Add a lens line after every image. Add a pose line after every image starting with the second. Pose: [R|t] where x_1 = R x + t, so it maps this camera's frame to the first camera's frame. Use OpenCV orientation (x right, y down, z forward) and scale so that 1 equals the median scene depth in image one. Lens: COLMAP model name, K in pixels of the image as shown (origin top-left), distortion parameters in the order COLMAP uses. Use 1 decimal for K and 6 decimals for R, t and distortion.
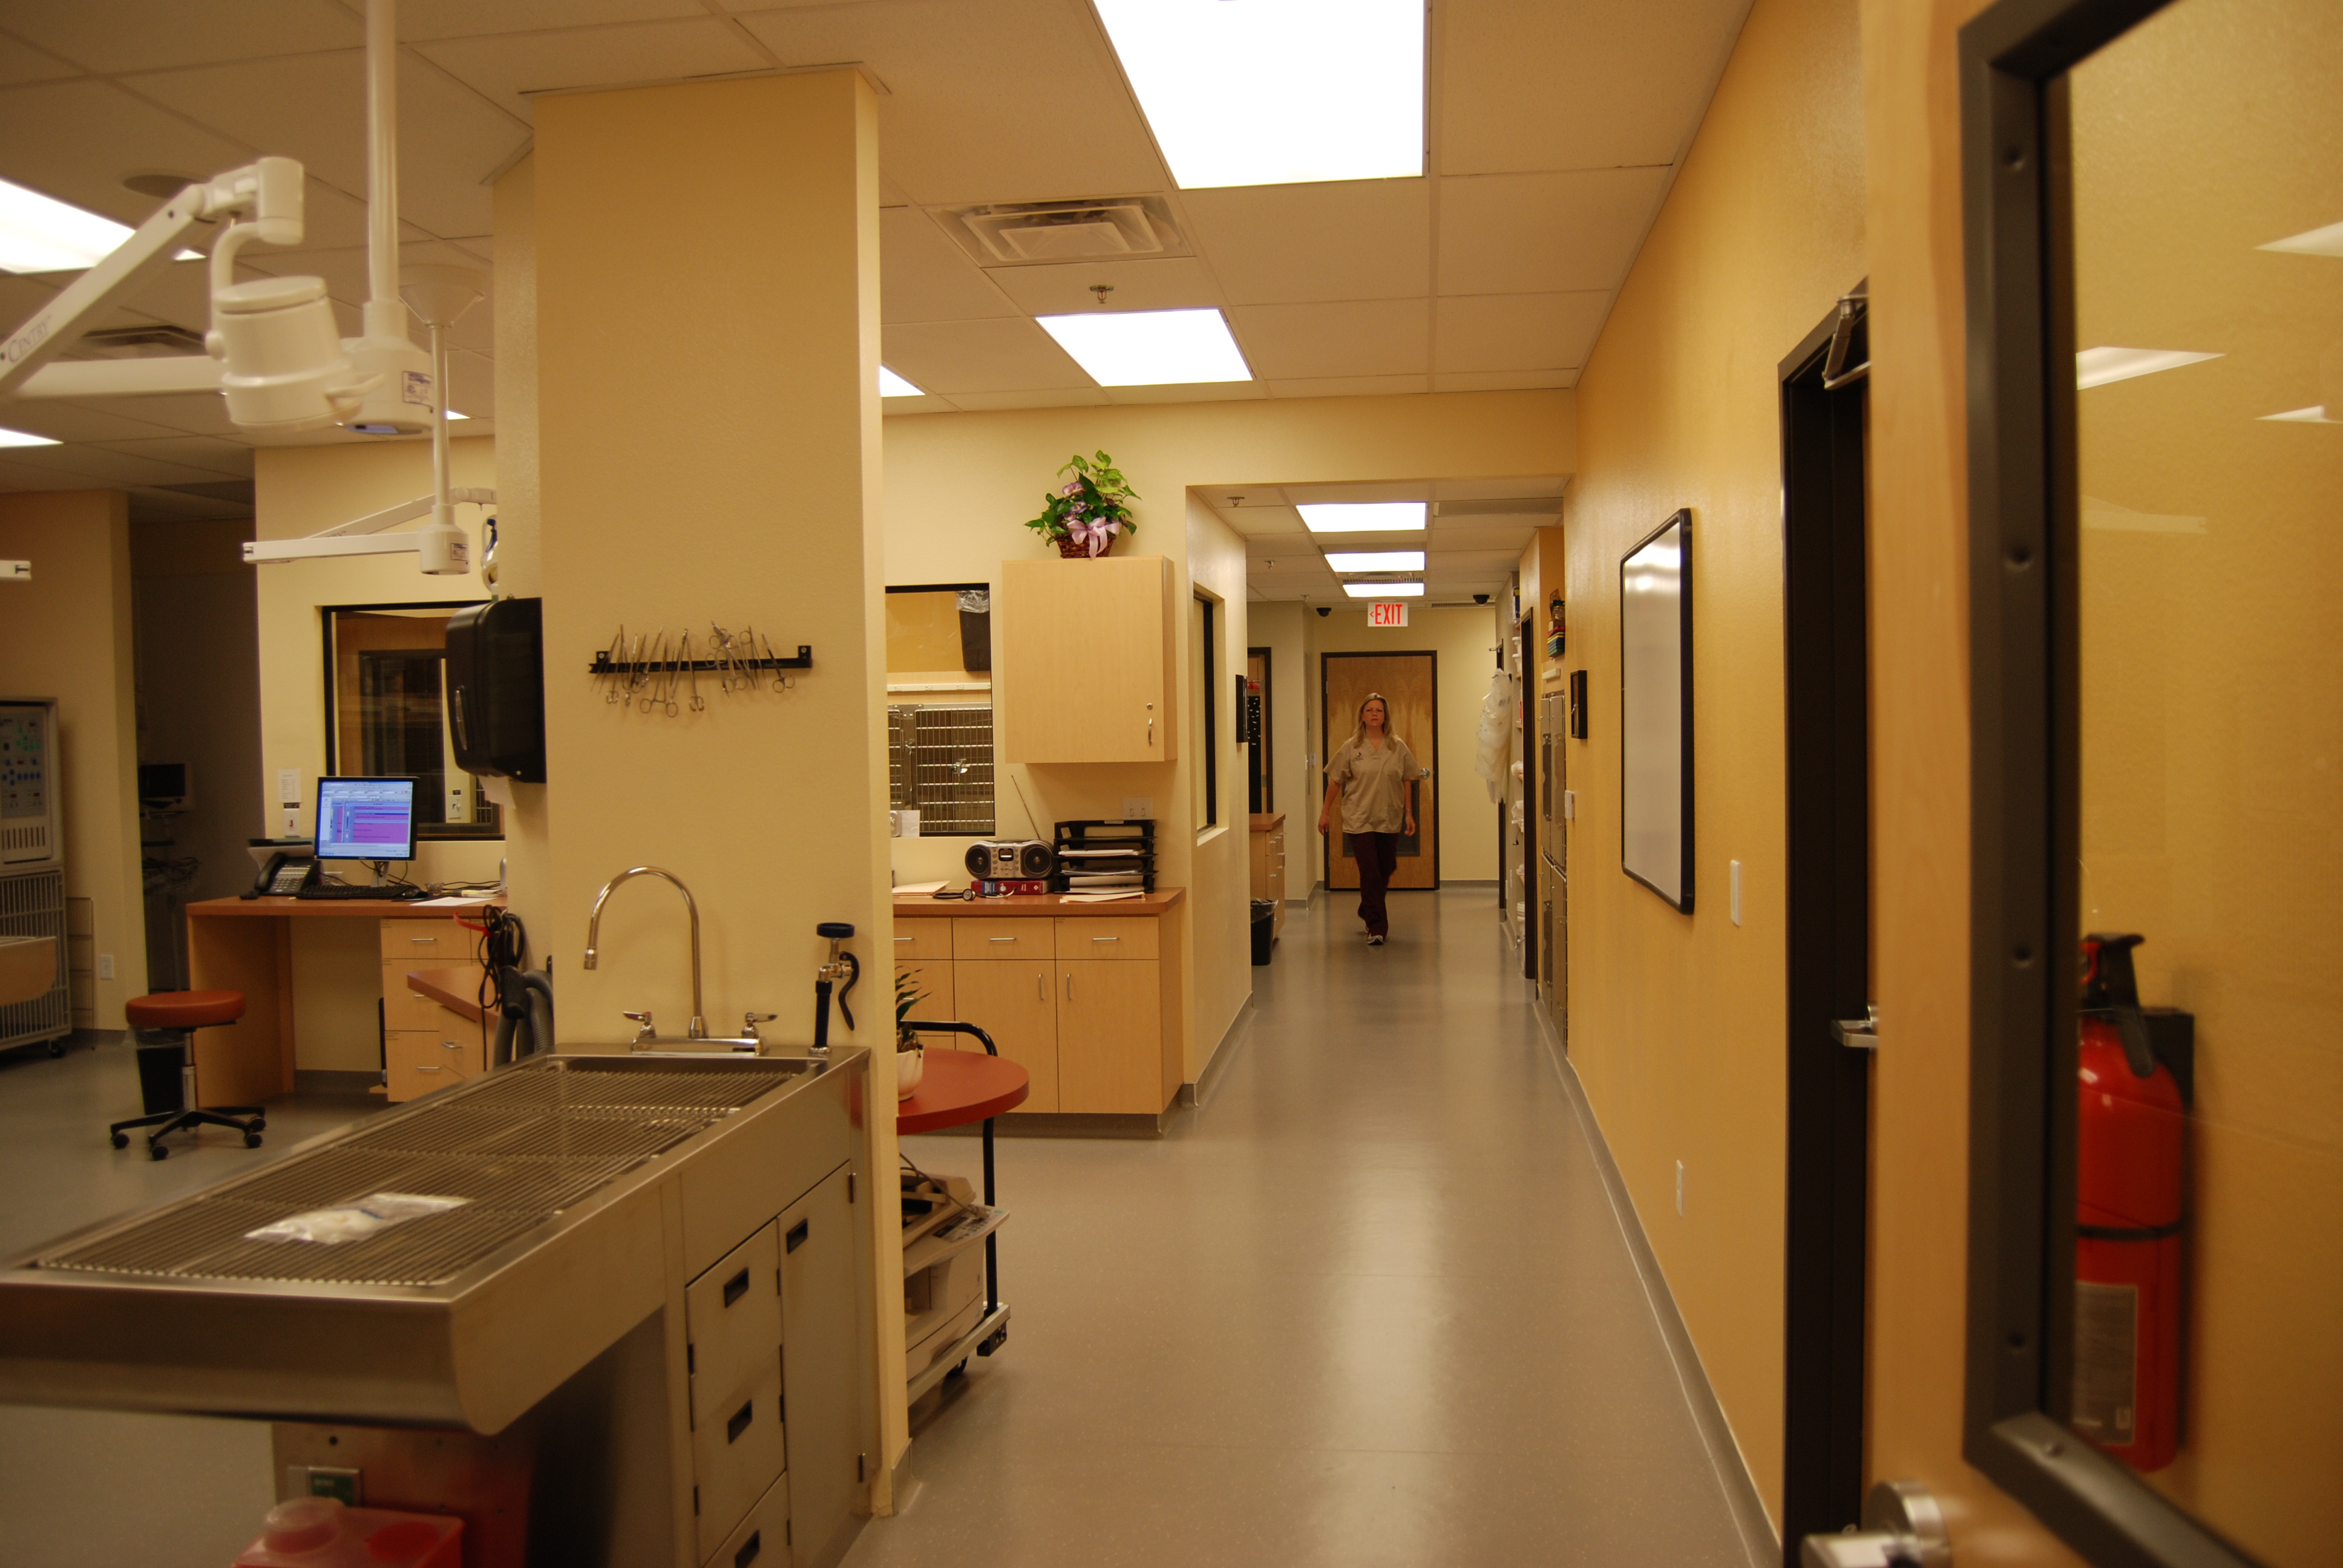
lens RADIAL K [[1837.4, 0, 1170.2], [0, 1837.4, 794.5], [0, 0, 1]] dist [-0.075163, 0.004834]
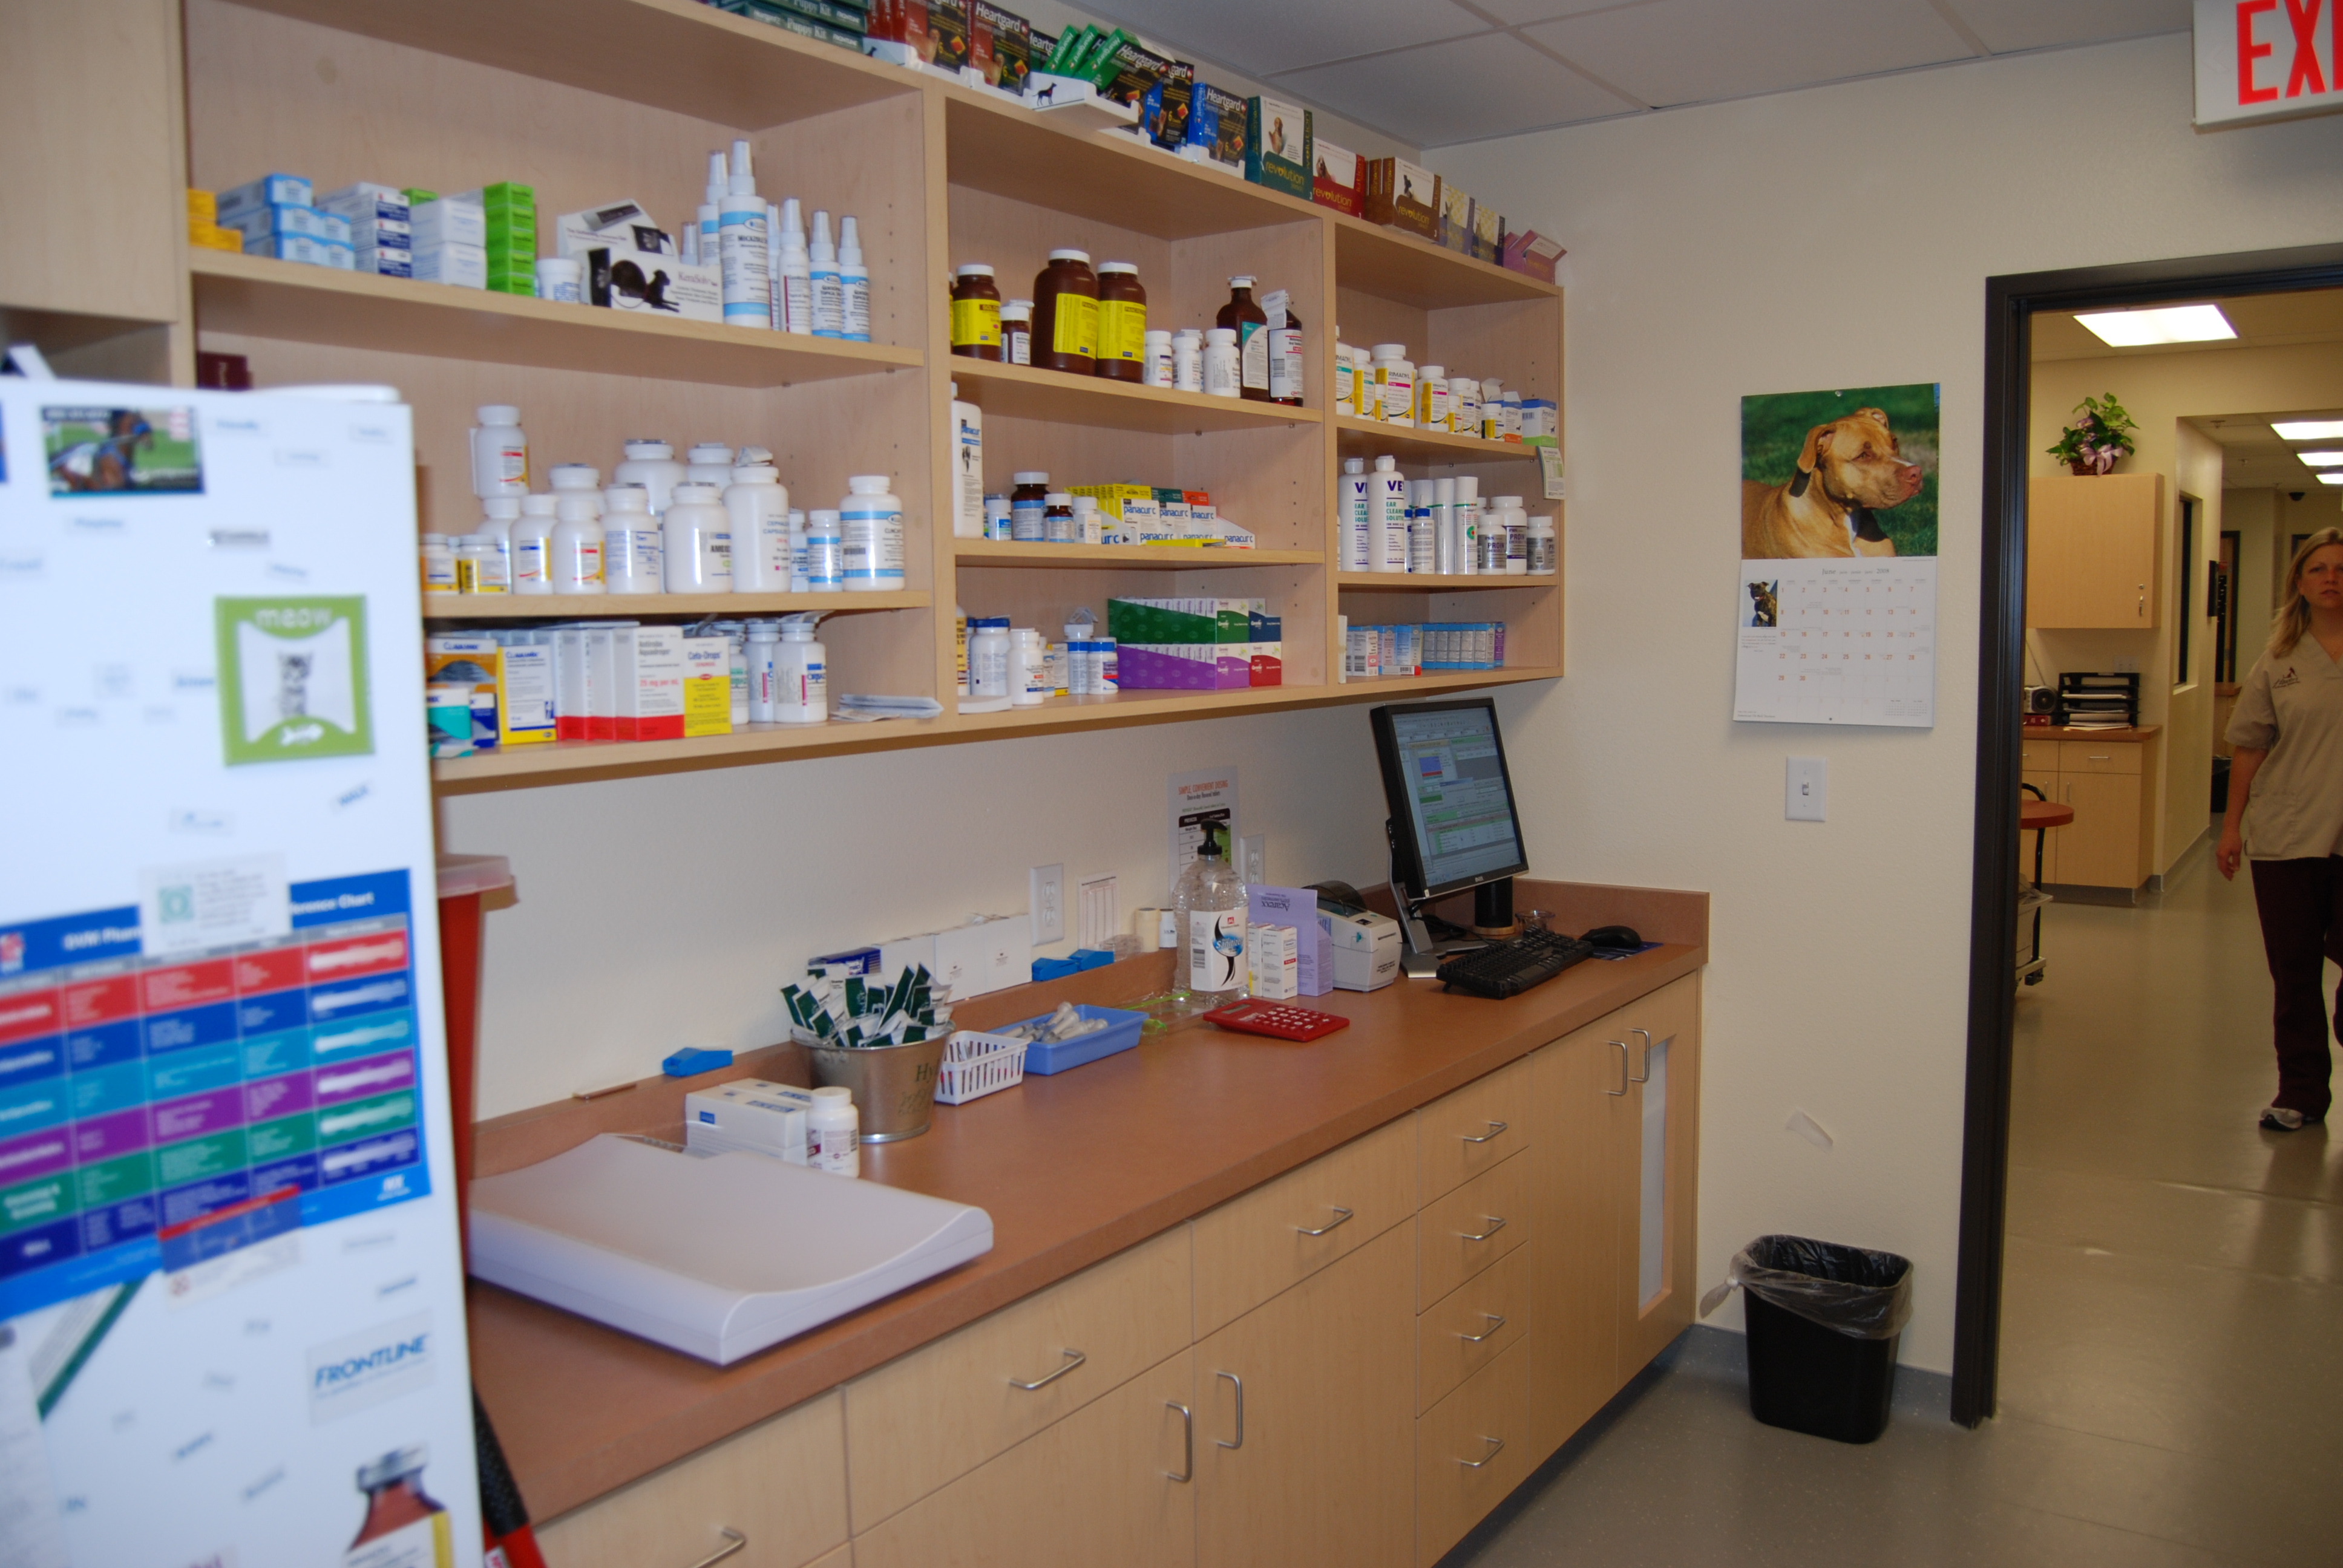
lens RADIAL K [[1837.4, 0, 1181.7], [0, 1837.4, 789.2], [0, 0, 1]] dist [-0.075163, 0.004834]
pose [[0.889376, 0.048697, -0.454575, -0.028679], [-0.018055, 0.997276, 0.071510, 0.016922], [0.456819, -0.055392, 0.887833, -0.459549]]
